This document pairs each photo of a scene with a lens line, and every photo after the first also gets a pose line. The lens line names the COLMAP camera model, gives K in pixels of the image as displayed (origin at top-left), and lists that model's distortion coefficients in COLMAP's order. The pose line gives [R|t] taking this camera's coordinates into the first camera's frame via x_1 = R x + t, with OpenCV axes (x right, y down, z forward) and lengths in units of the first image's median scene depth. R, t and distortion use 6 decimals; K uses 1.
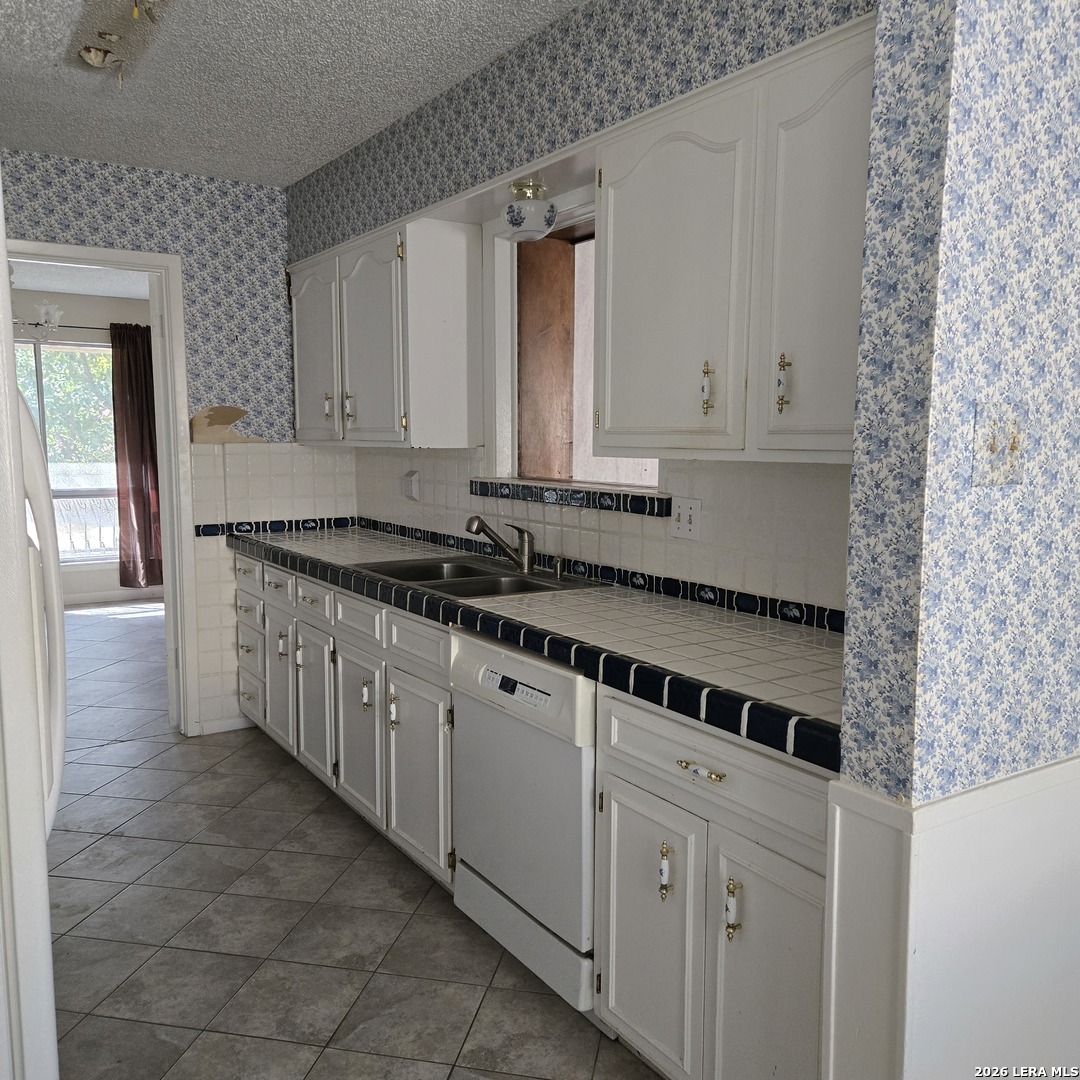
lens RADIAL K [[958.3, 0, 540.9], [0, 958.3, 541.6], [0, 0, 1]] dist [0.082802, -0.058741]
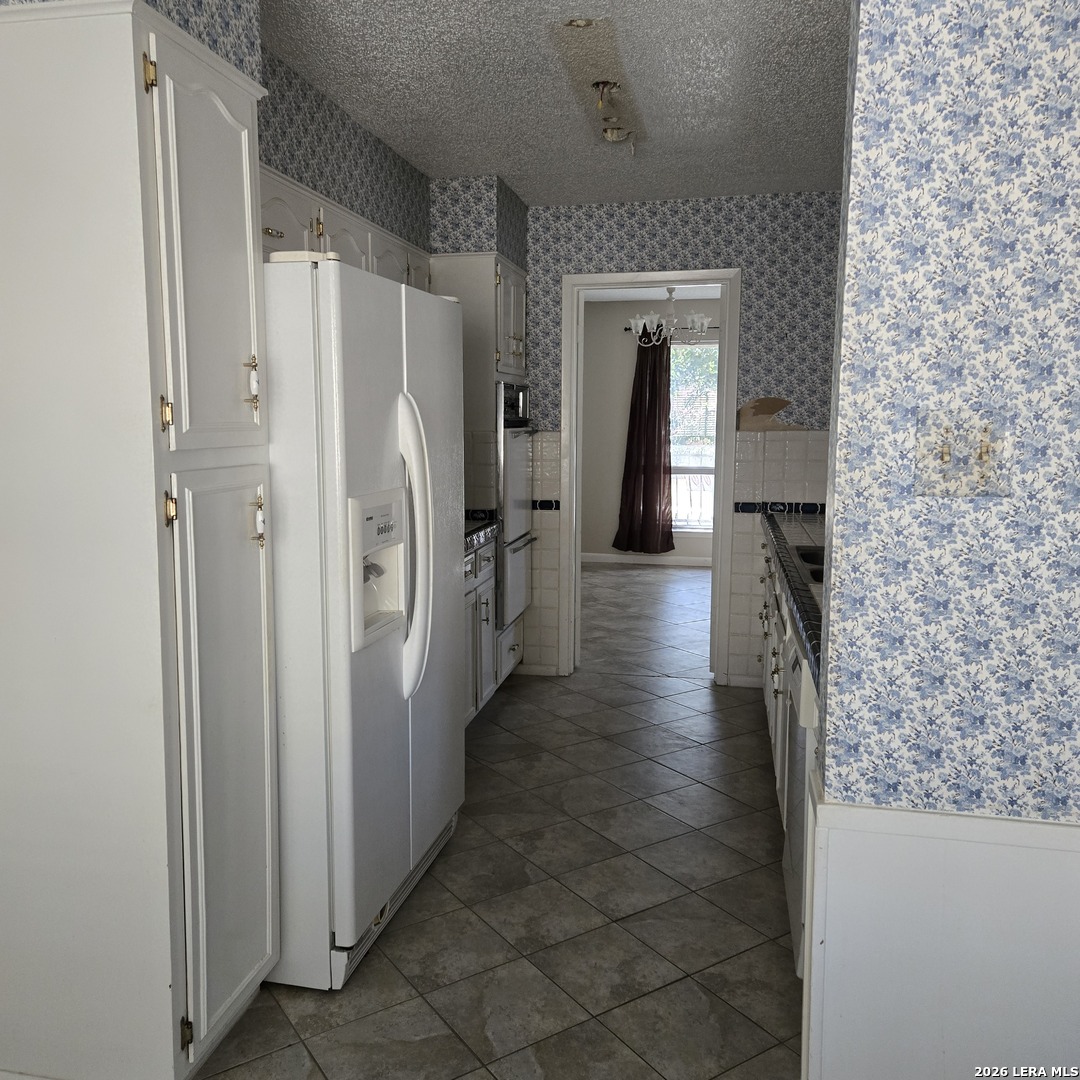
lens RADIAL K [[958.3, 0, 519.6], [0, 958.3, 522.9], [0, 0, 1]] dist [0.082802, -0.058741]
pose [[0.713720, 0.080406, -0.695800, 0.311899], [-0.080784, 0.996210, 0.032256, -0.010661], [0.695756, 0.033188, 0.717511, 0.009497]]
